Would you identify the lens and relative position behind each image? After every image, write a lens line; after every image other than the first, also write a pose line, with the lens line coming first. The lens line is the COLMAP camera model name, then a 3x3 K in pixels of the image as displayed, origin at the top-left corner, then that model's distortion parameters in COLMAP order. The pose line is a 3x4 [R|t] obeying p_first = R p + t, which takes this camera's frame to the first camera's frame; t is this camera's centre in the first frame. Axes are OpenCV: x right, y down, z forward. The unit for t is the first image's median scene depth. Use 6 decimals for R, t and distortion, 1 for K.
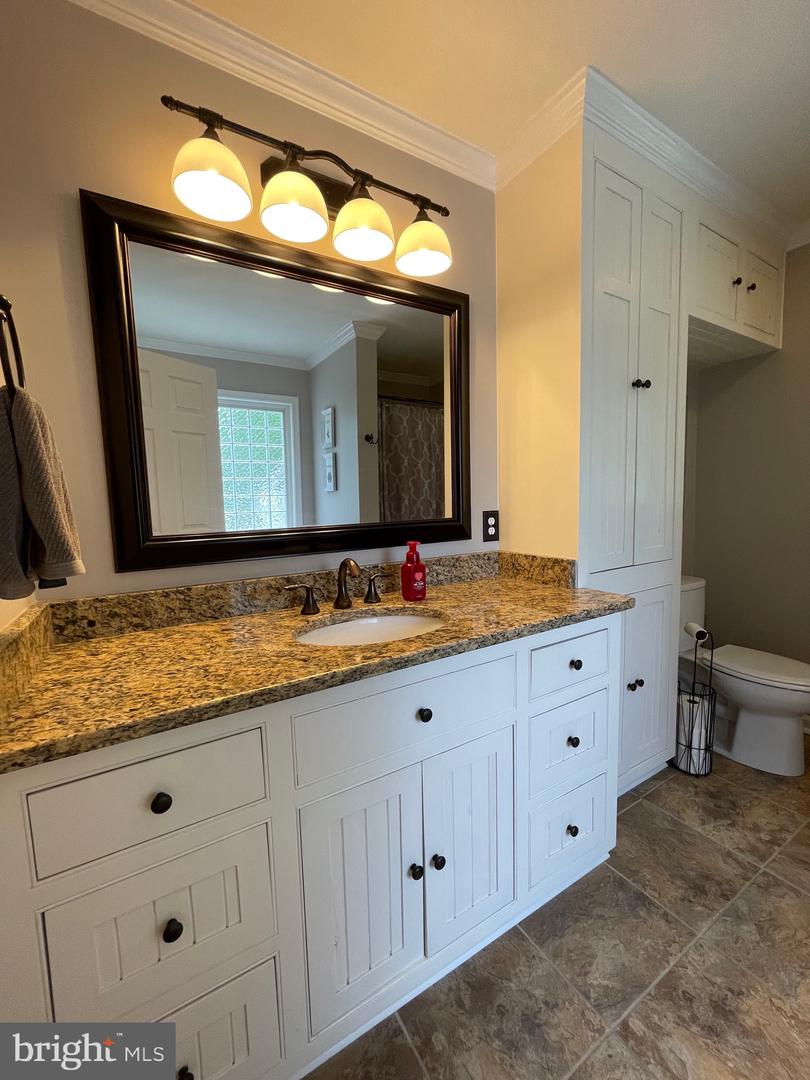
lens RADIAL K [[435.1, 0, 403.6], [0, 435.1, 539.8], [0, 0, 1]] dist [-0.002983, -0.000196]
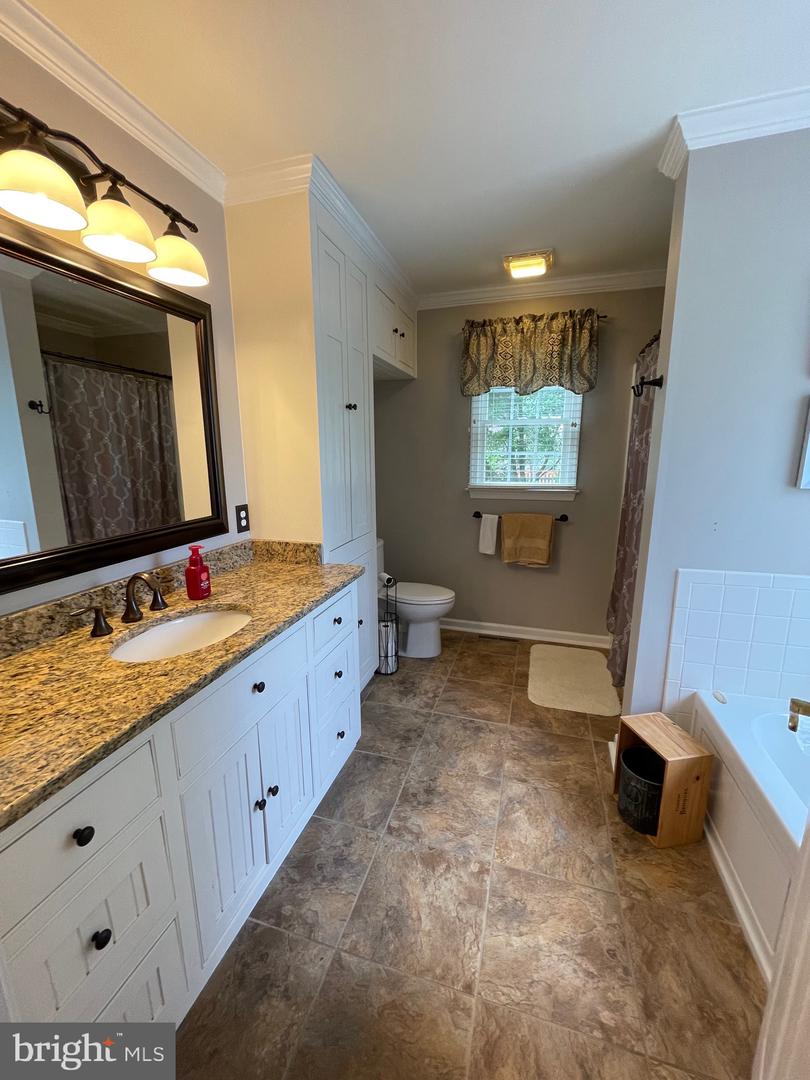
lens RADIAL K [[435.1, 0, 403.6], [0, 435.1, 539.8], [0, 0, 1]] dist [-0.002983, -0.000196]
pose [[0.746350, -0.112068, 0.656051, -0.311796], [0.047983, 0.992217, 0.114906, -0.114982], [-0.663822, -0.054281, 0.745918, -0.159895]]
